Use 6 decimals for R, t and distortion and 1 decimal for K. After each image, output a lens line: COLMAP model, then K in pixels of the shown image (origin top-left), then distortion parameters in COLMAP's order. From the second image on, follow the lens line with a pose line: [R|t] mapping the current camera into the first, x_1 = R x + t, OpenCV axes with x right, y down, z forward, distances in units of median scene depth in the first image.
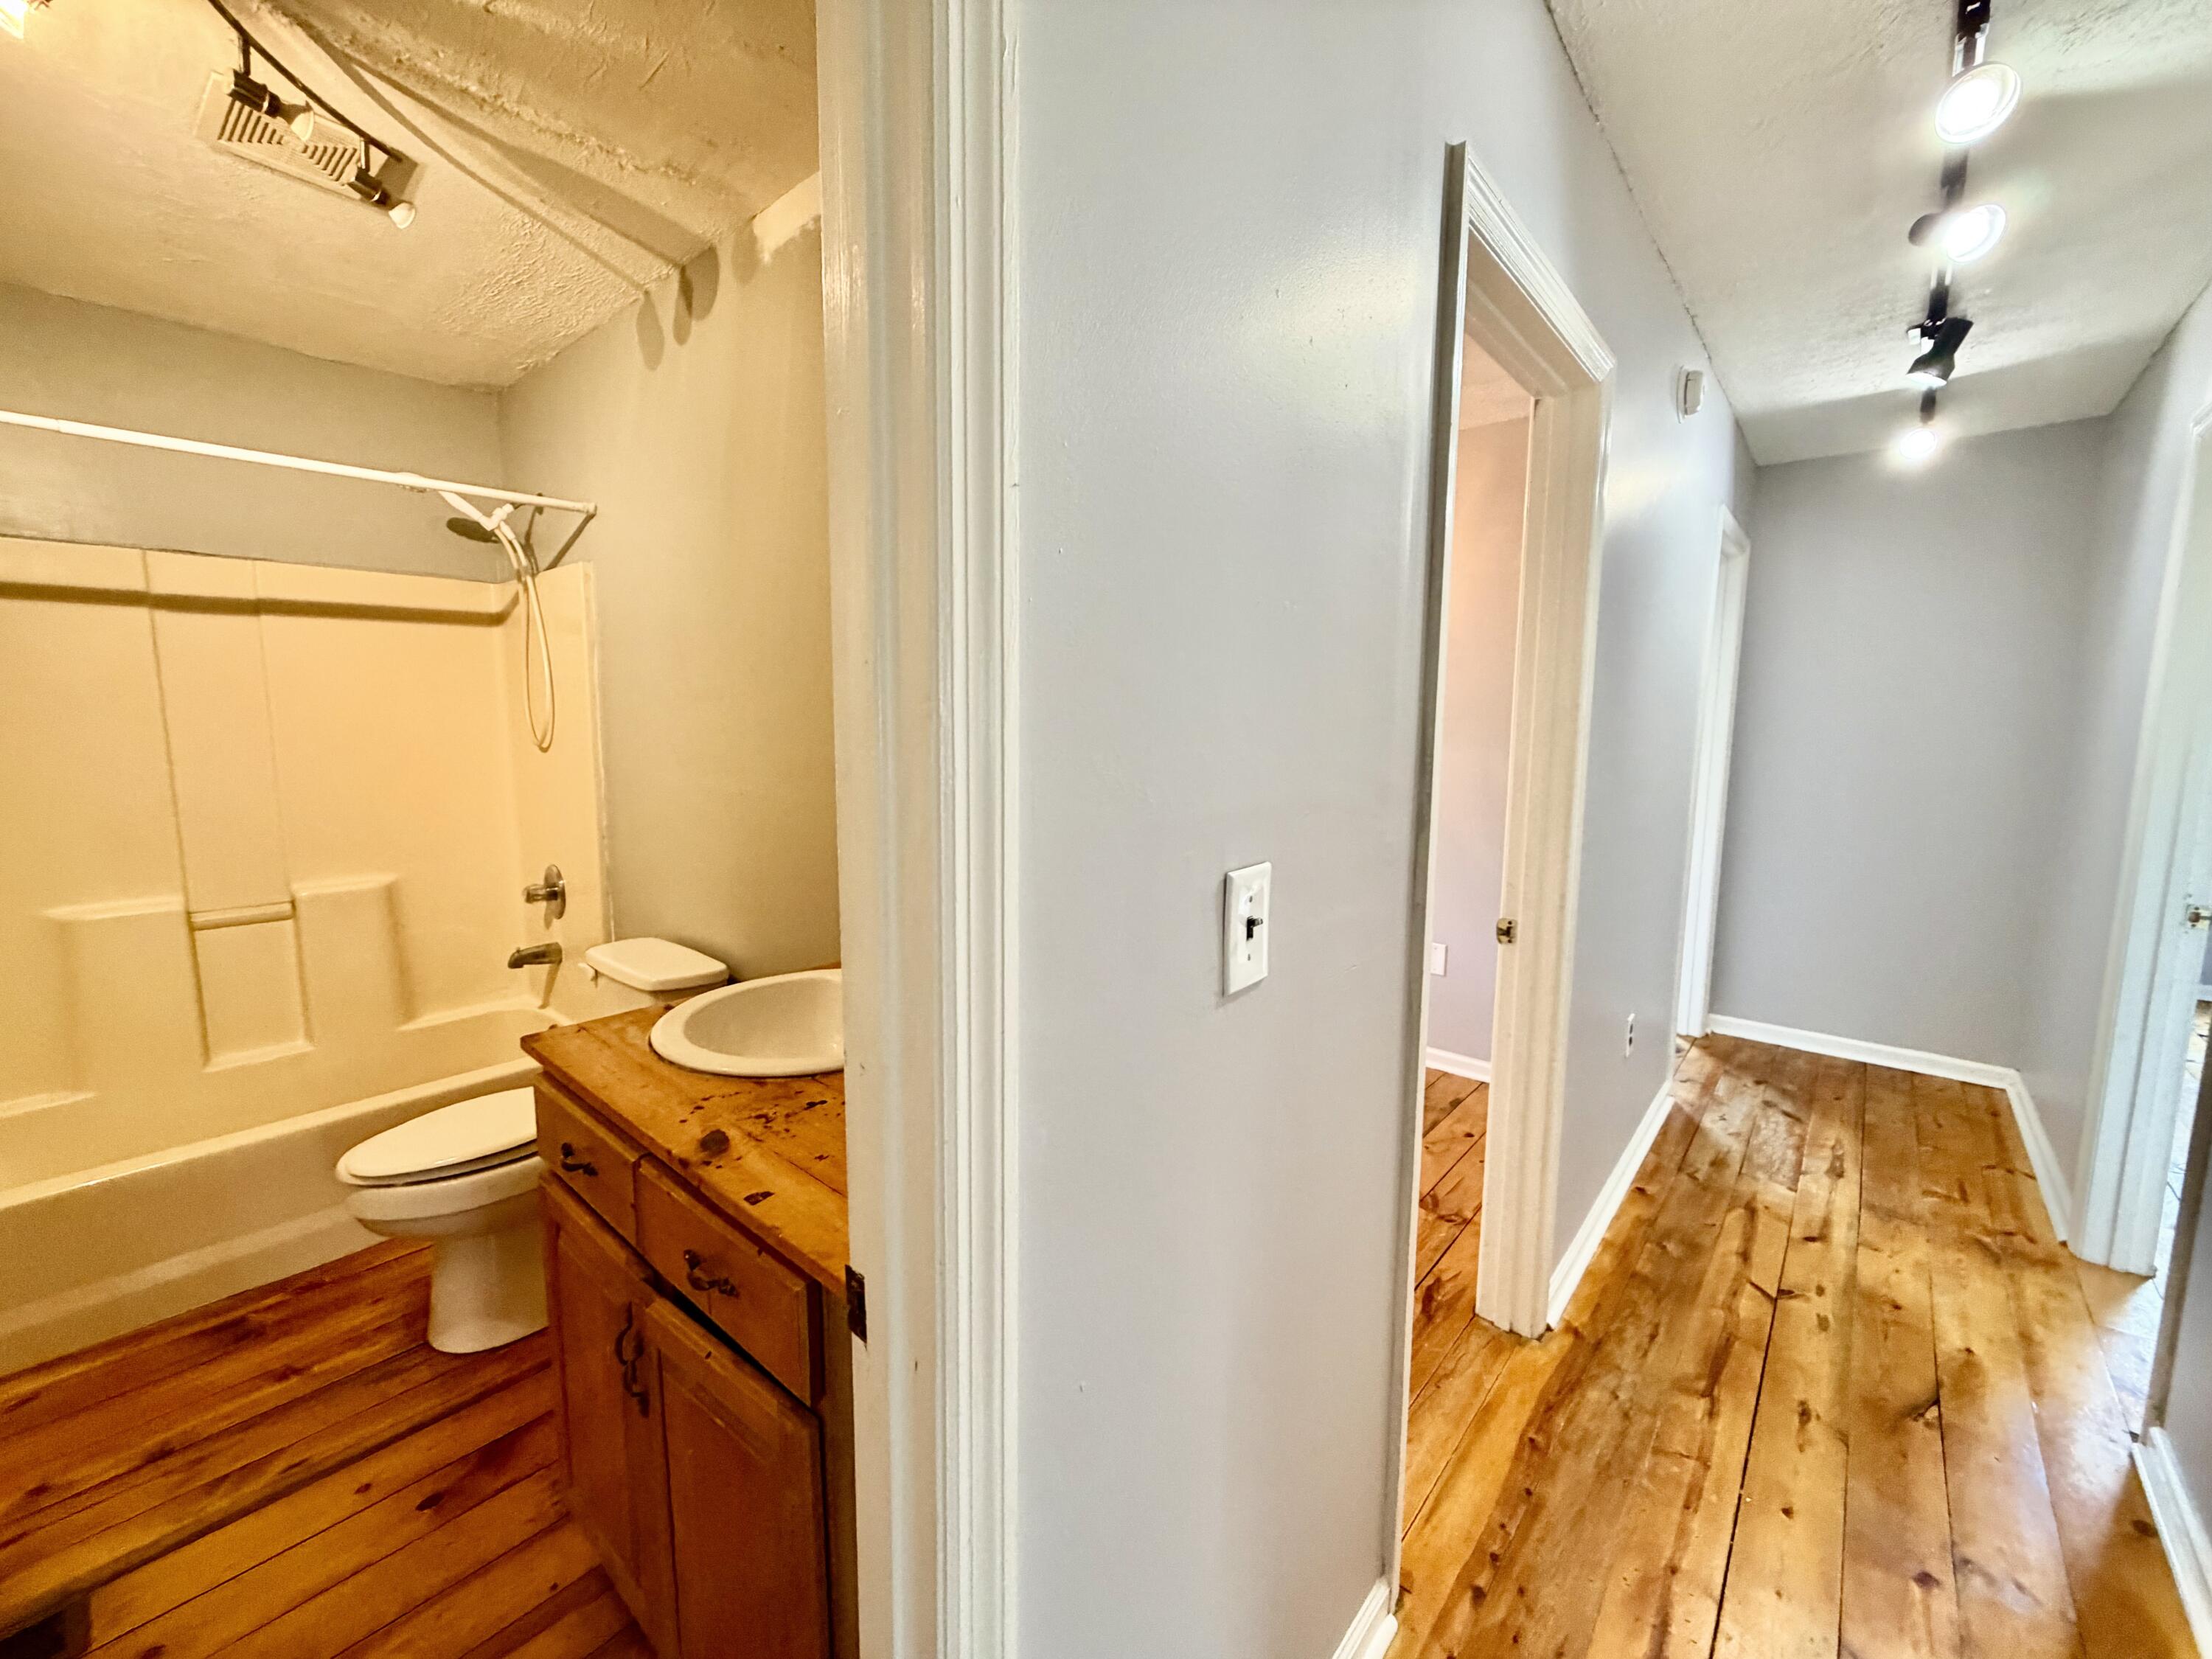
lens RADIAL K [[883.0, 0, 1103.5], [0, 883.0, 823.4], [0, 0, 1]] dist [-0.002246, 0.000426]
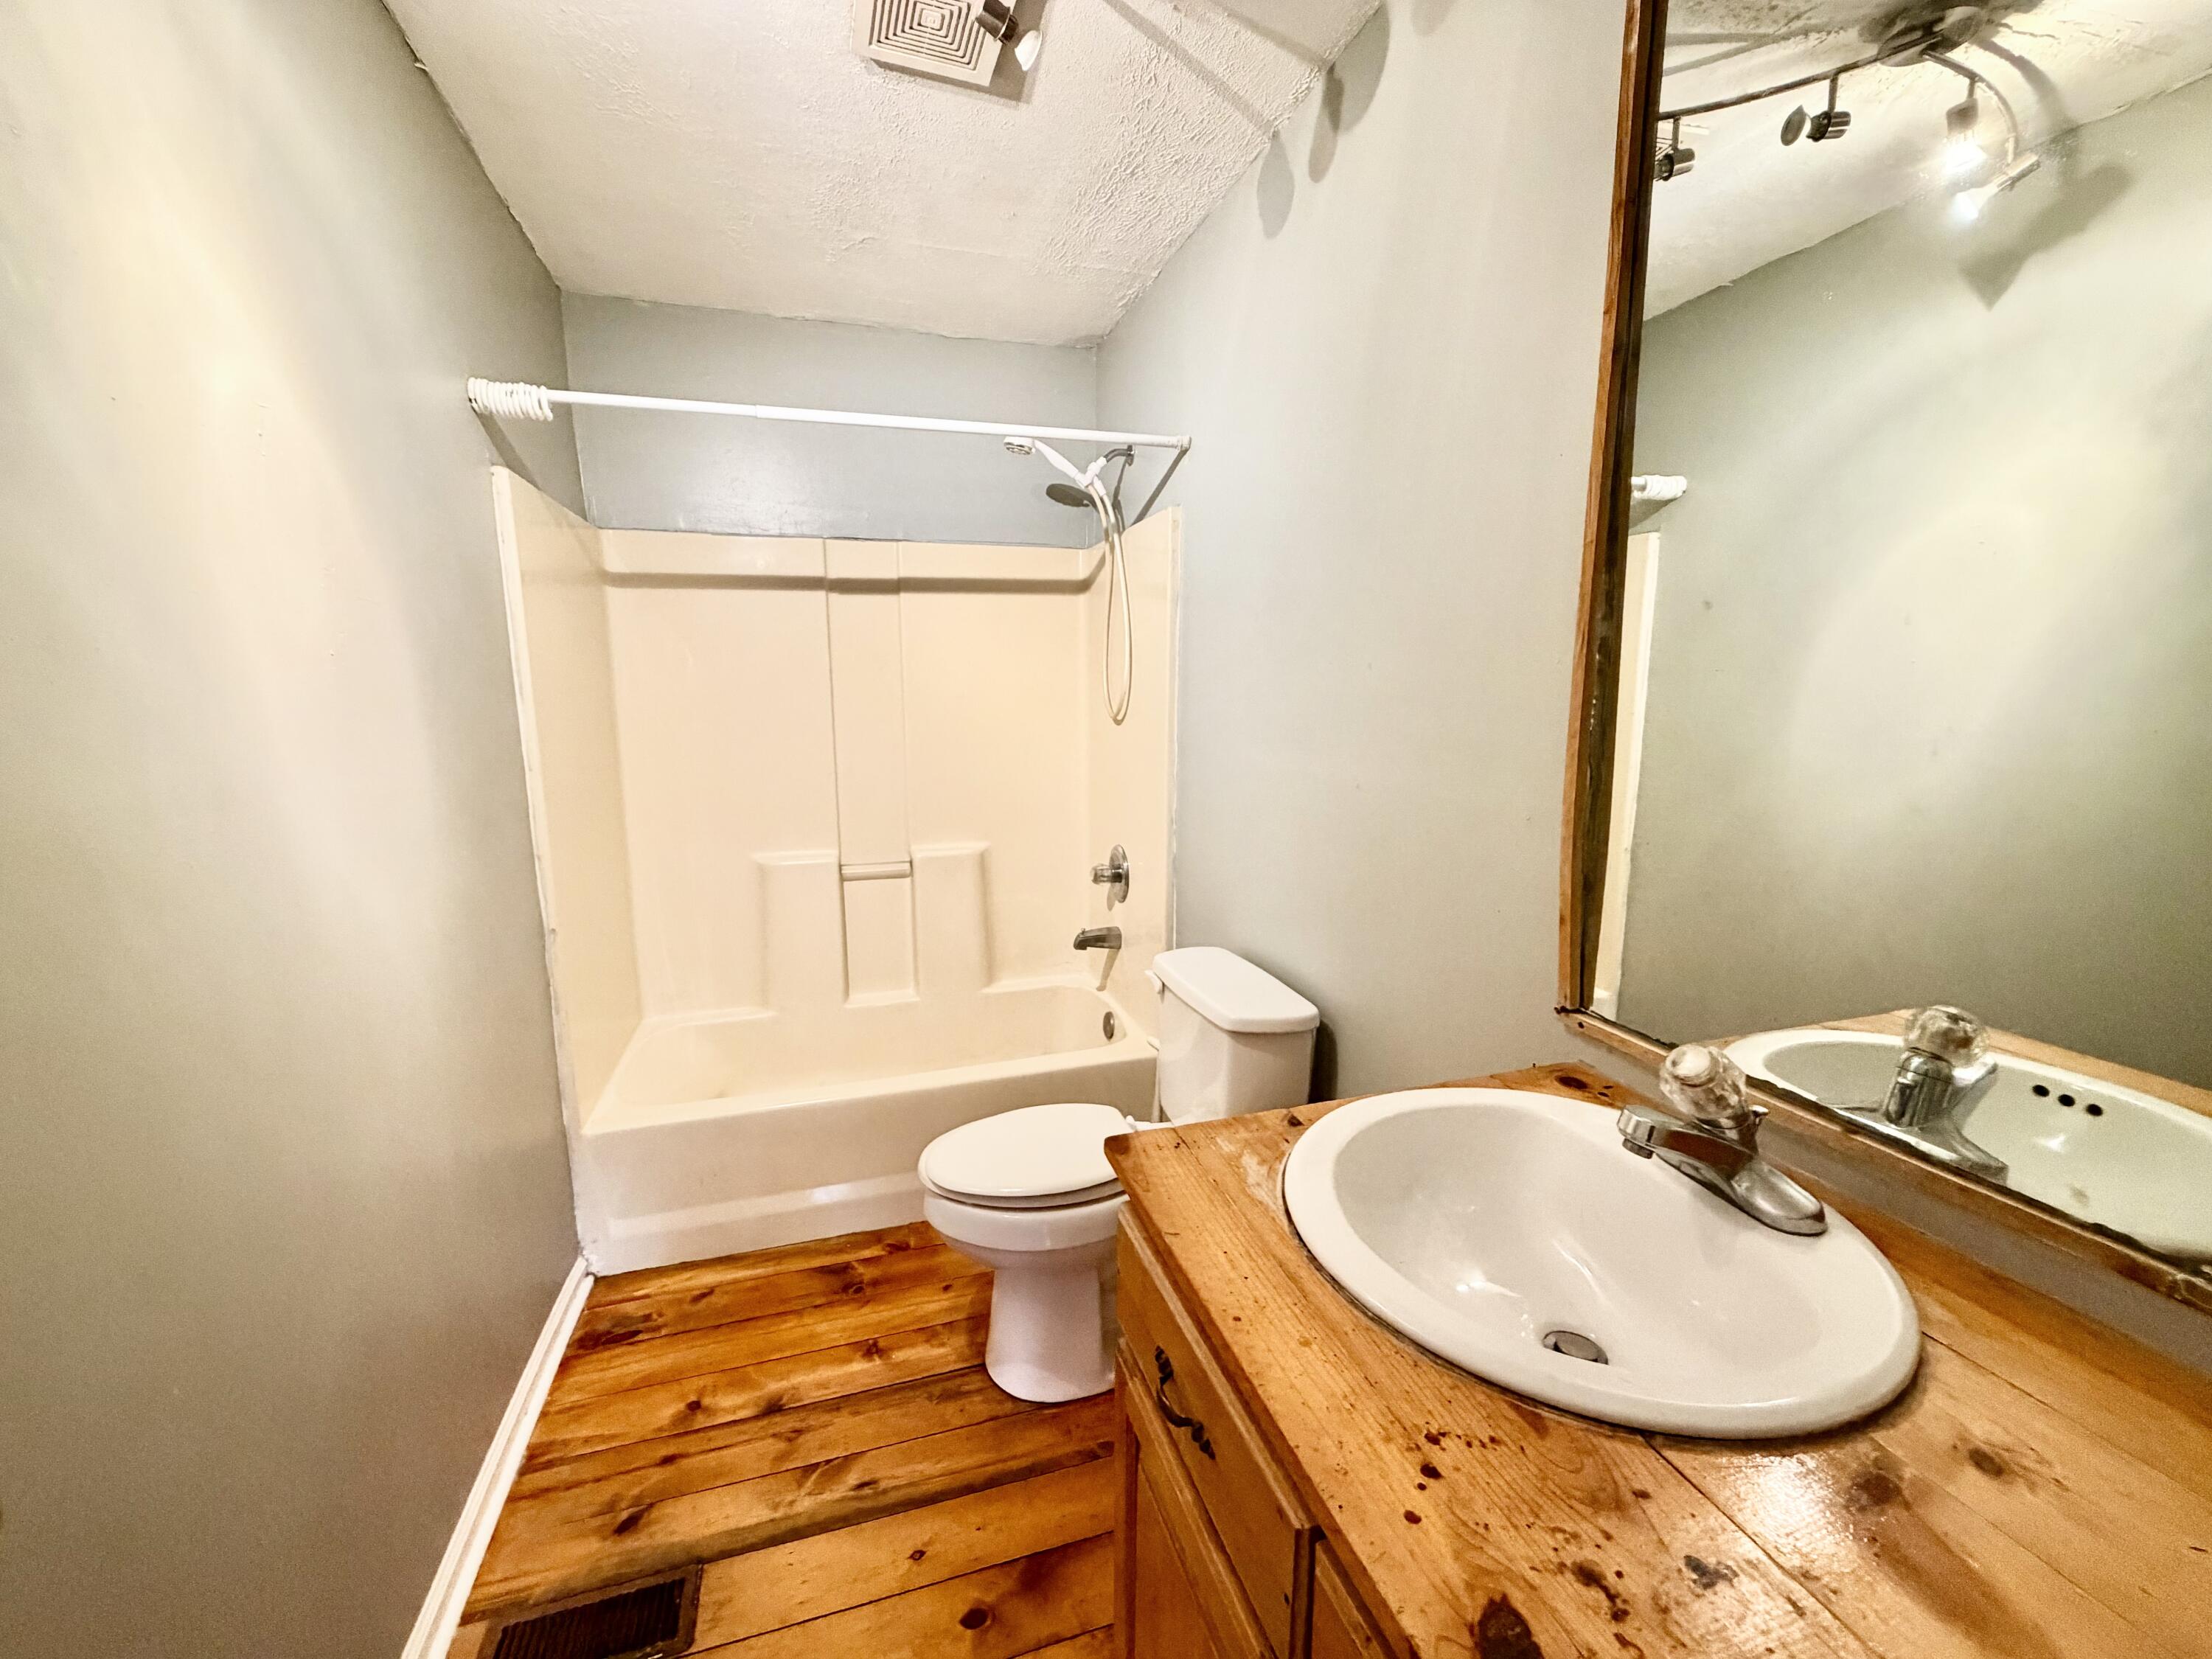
lens RADIAL K [[883.0, 0, 1099.4], [0, 883.0, 826.9], [0, 0, 1]] dist [-0.002246, 0.000426]
pose [[0.846351, 0.073321, -0.527554, -0.188367], [-0.056643, 0.997253, 0.047730, -0.020771], [0.529604, -0.010514, 0.848180, 0.245250]]
